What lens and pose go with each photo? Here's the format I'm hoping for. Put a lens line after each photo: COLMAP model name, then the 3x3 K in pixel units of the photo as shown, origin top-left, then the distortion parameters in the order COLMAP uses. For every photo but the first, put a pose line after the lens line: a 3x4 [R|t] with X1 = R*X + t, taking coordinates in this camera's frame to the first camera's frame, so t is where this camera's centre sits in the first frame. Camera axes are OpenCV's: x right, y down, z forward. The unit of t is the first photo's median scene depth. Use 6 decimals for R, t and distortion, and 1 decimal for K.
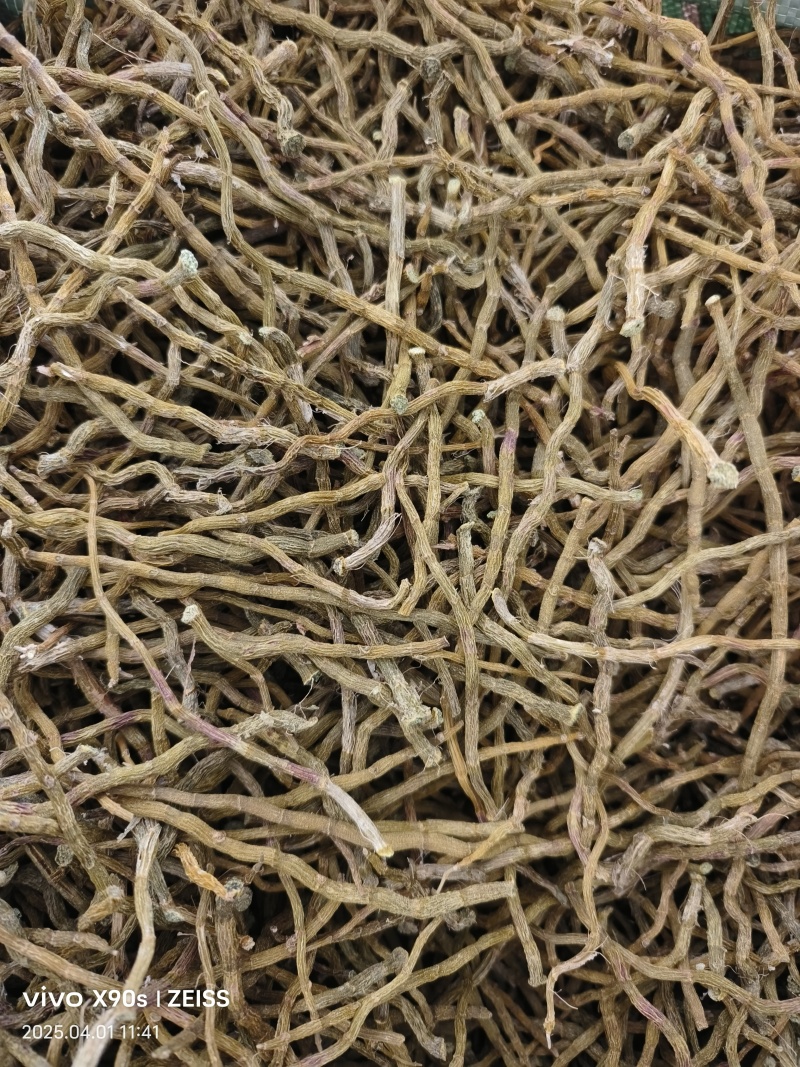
lens RADIAL K [[698.9, 0, 404.9], [0, 698.9, 528.2], [0, 0, 1]] dist [-0.003105, 0.002727]
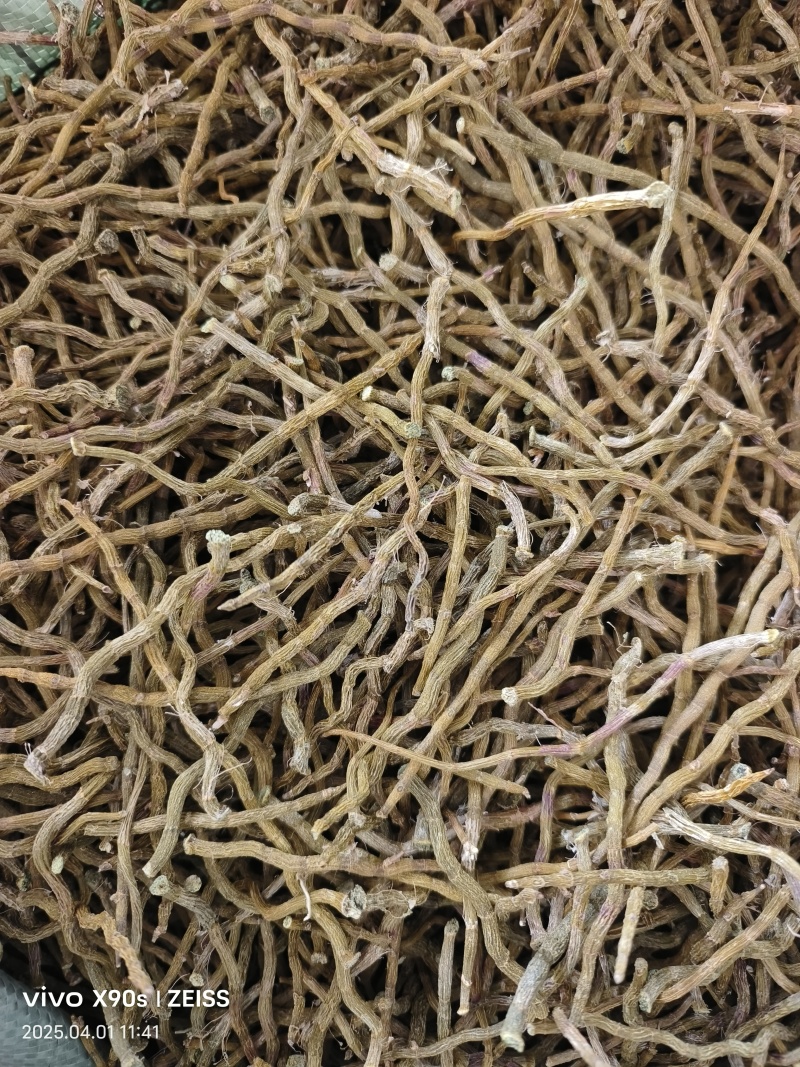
lens RADIAL K [[698.9, 0, 404.9], [0, 698.9, 528.2], [0, 0, 1]] dist [-0.003105, 0.002727]
pose [[0.470569, -0.879338, 0.073006, -0.207397], [0.872280, 0.476069, 0.111738, -0.225622], [-0.133012, 0.011101, 0.991052, -0.026862]]
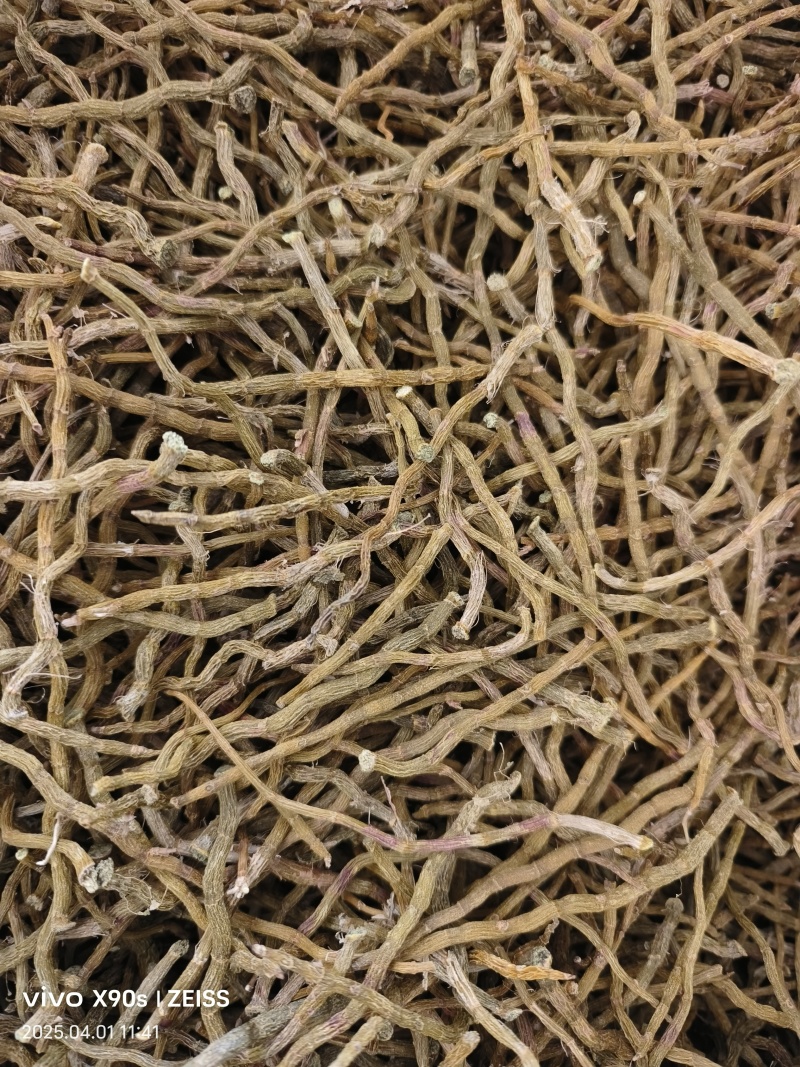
lens RADIAL K [[711.7, 0, 400.0], [0, 711.7, 533.5], [0, 0, 1]] dist [-0.001712, -0.003840]
pose [[0.851359, -0.512840, 0.110375, -0.191226], [0.498261, 0.856351, 0.135644, -0.223424], [-0.164084, -0.060486, 0.984590, 0.046442]]
